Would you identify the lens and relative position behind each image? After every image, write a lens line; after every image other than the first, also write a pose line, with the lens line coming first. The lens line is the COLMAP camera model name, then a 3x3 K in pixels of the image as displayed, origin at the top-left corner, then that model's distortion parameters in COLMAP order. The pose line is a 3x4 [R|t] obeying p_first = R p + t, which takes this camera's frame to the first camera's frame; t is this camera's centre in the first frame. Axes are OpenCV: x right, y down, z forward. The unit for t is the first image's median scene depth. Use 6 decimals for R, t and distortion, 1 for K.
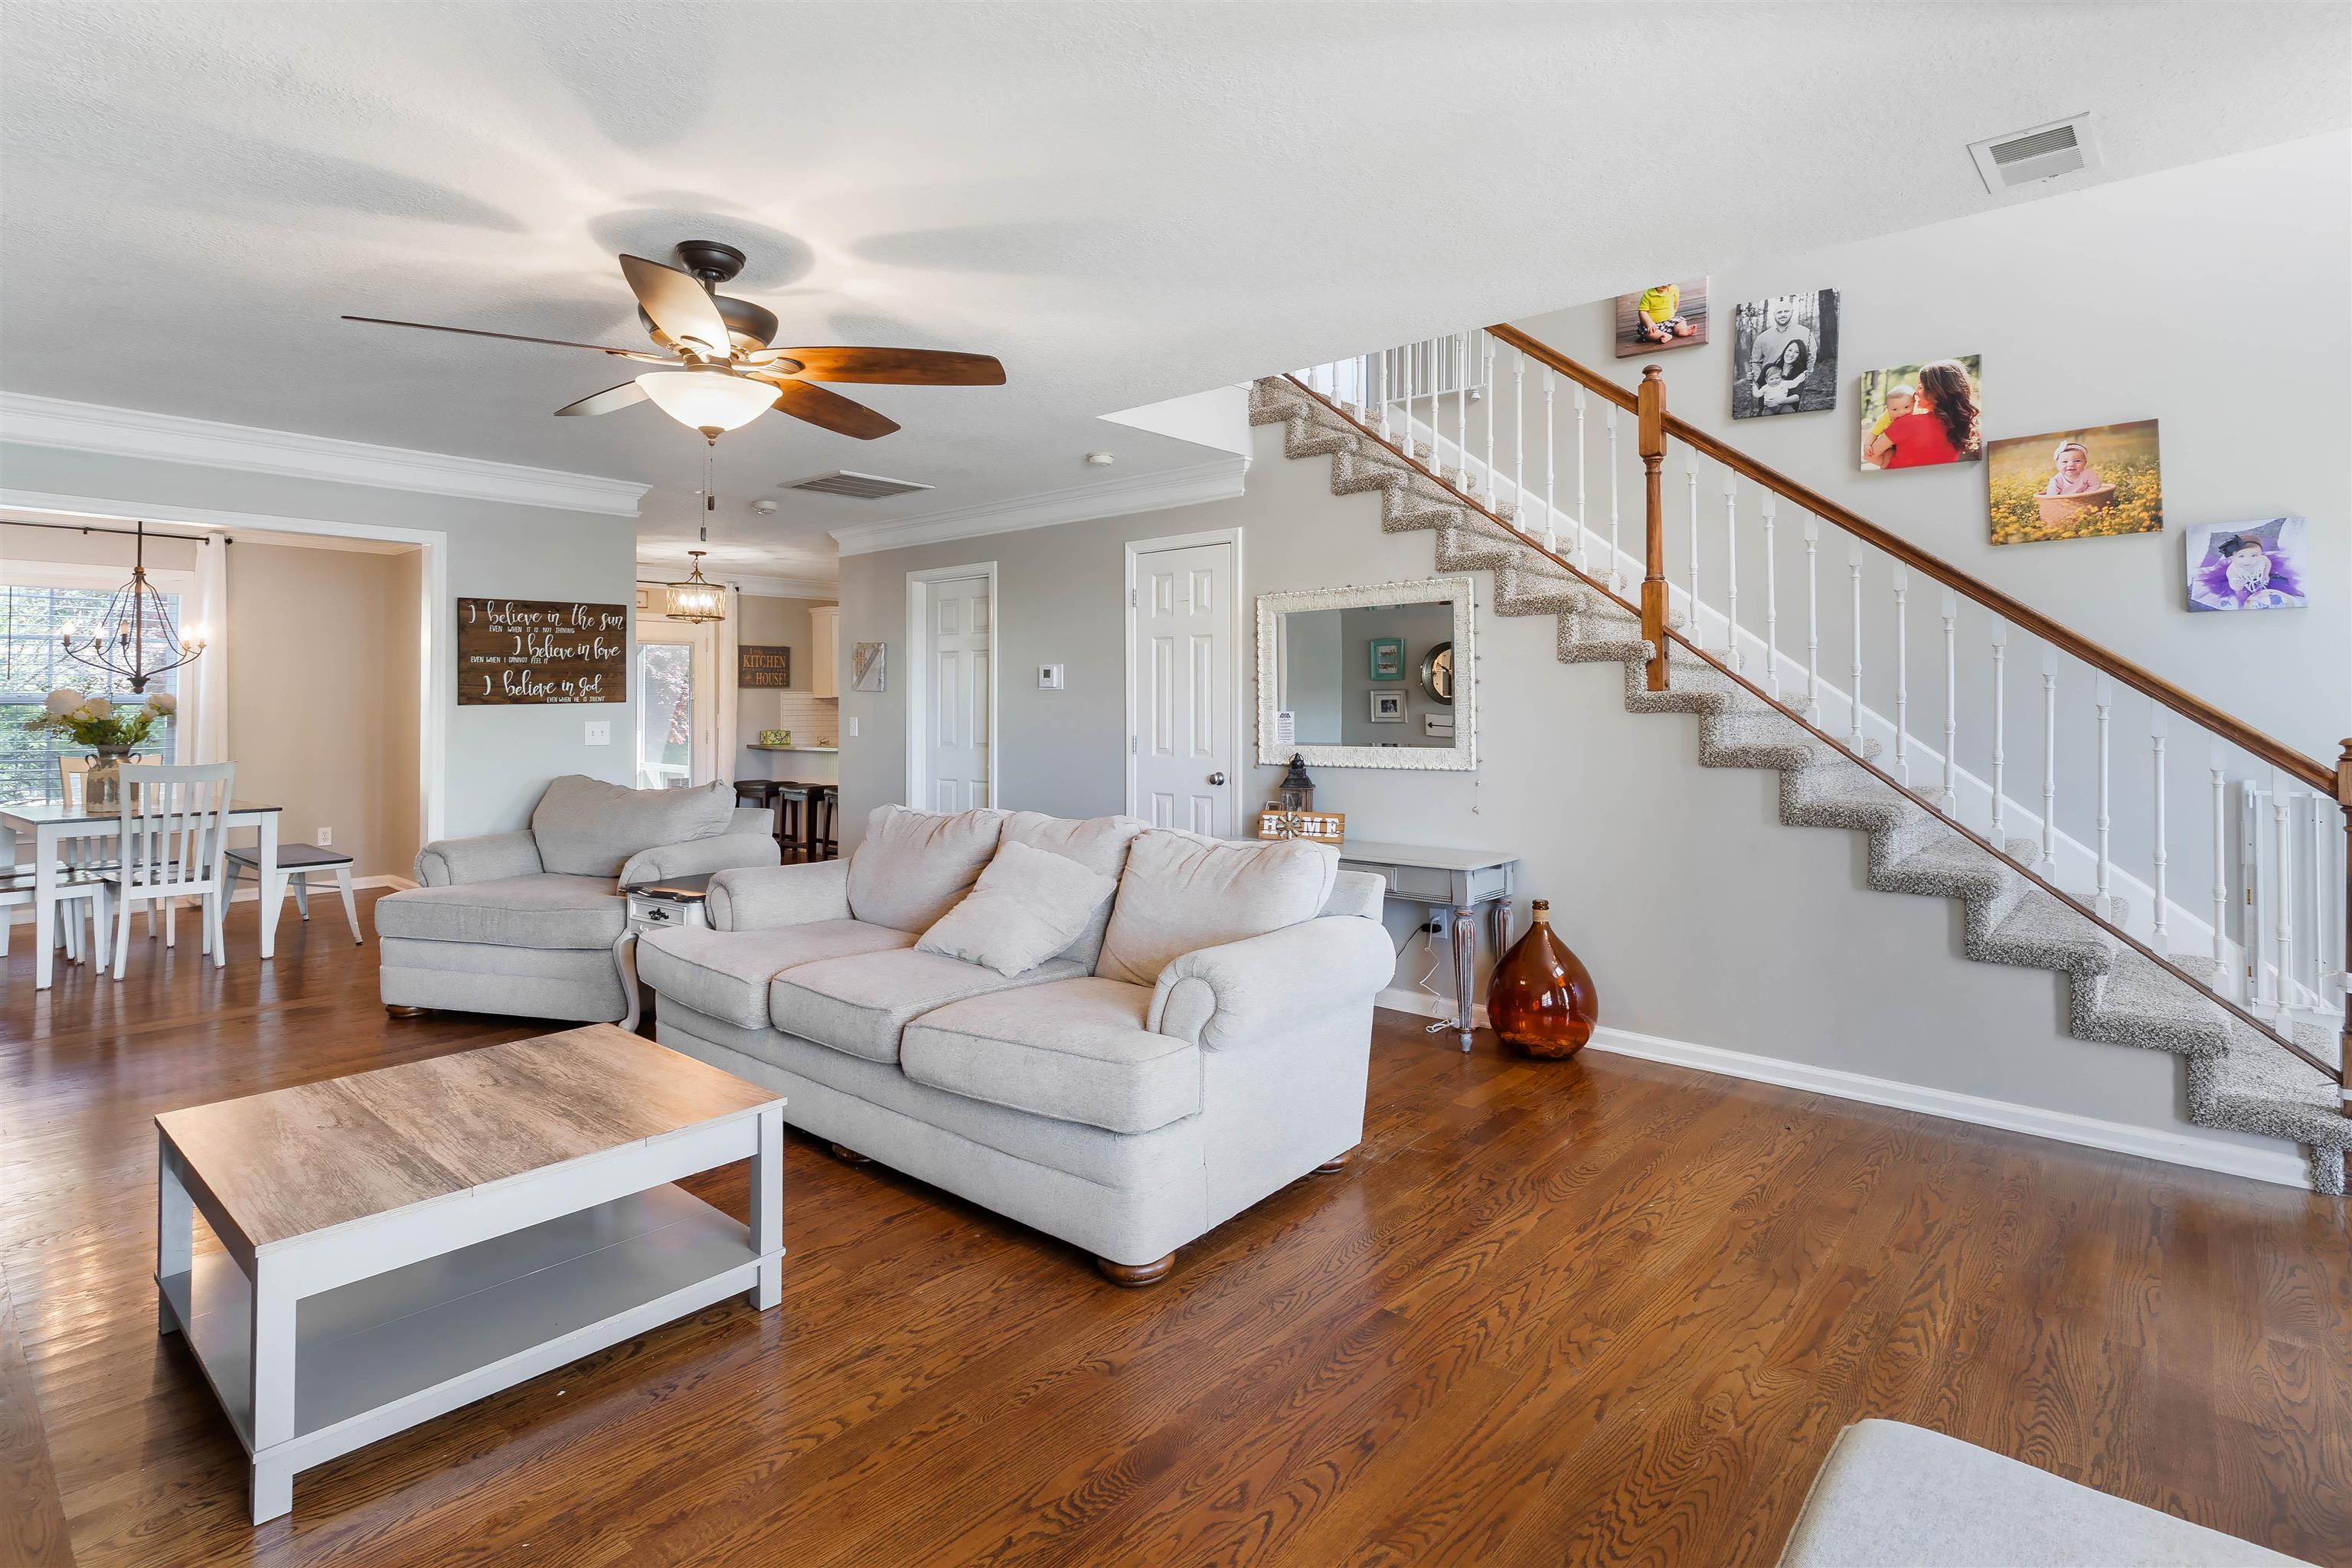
lens RADIAL K [[1137.0, 0, 1180.4], [0, 1137.0, 731.0], [0, 0, 1]] dist [-0.001923, -0.000270]
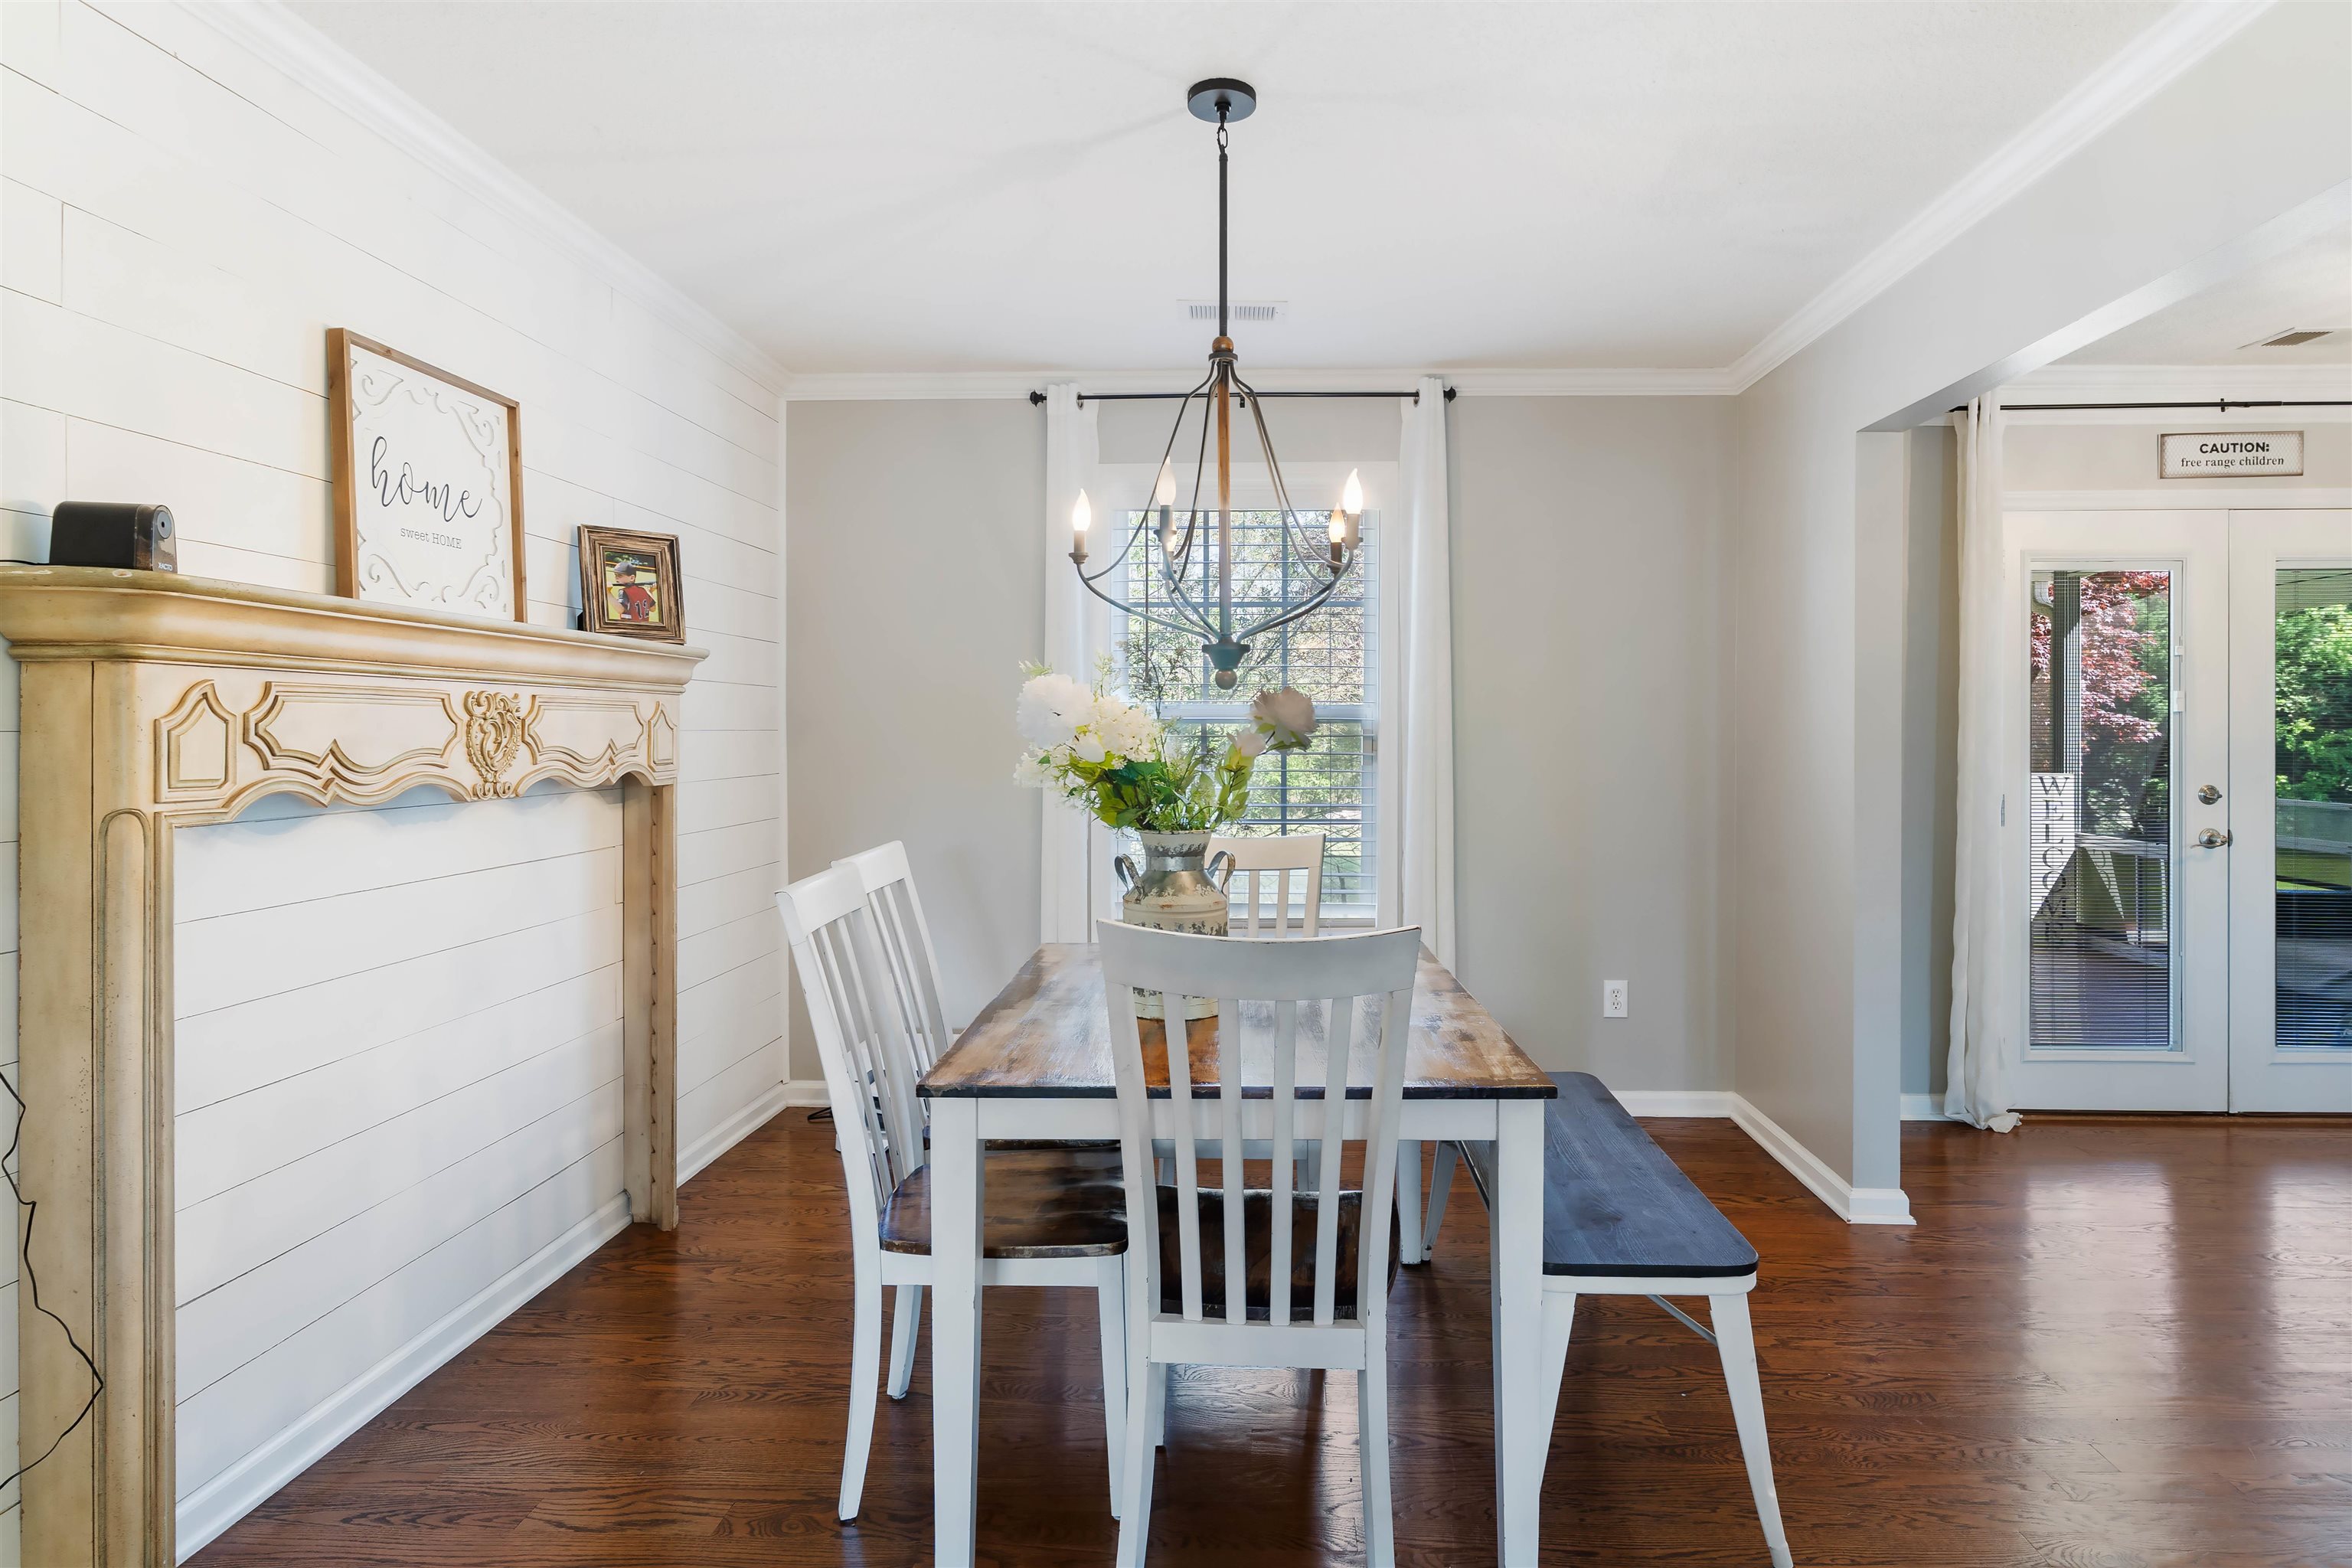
lens RADIAL K [[1194.9, 0, 1232.4], [0, 1194.9, 722.2], [0, 0, 1]] dist [-0.000606, 0.000358]
pose [[0.629249, 0.003112, -0.777198, -0.651183], [-0.021748, 0.999671, -0.013604, -0.017602], [0.776900, 0.025463, 0.629109, 0.796612]]
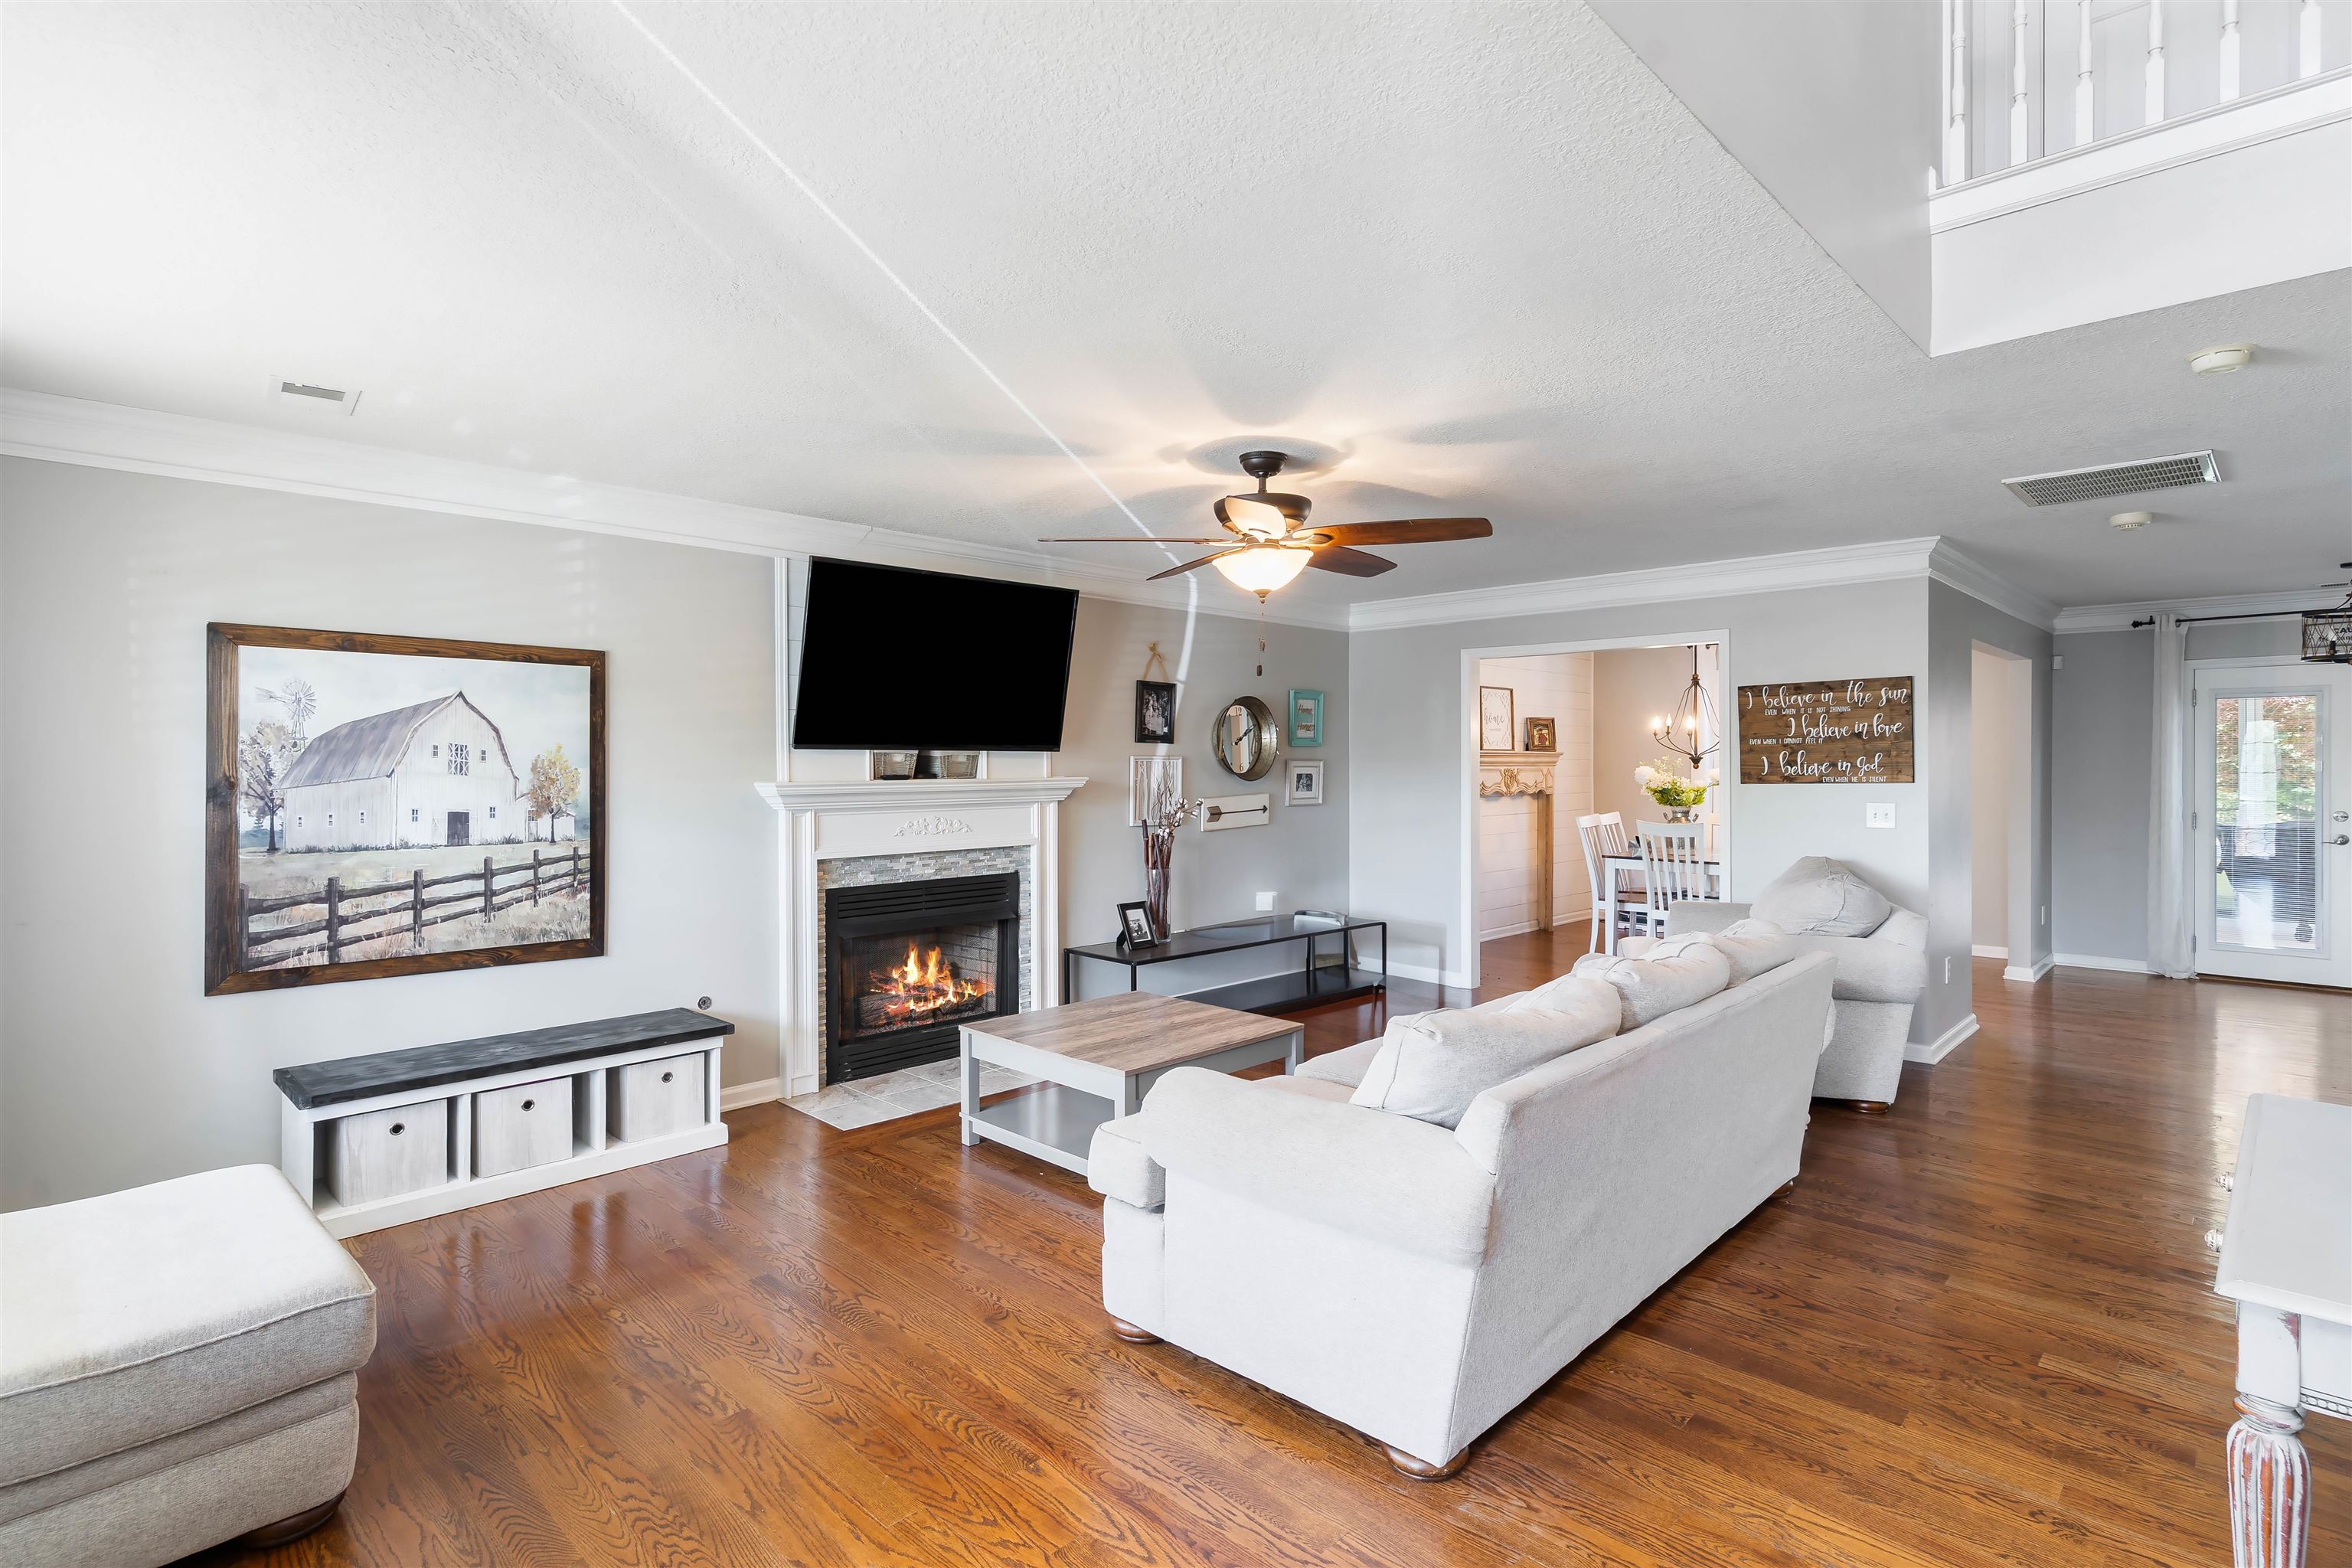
lens RADIAL K [[1149.6, 0, 1212.0], [0, 1149.6, 816.7], [0, 0, 1]] dist [-0.001695, -0.000498]
pose [[-0.040457, 0.051347, -0.997861, 0.480712], [-0.021997, 0.998391, 0.052266, -0.035979], [0.998939, 0.024065, -0.039263, 0.507655]]
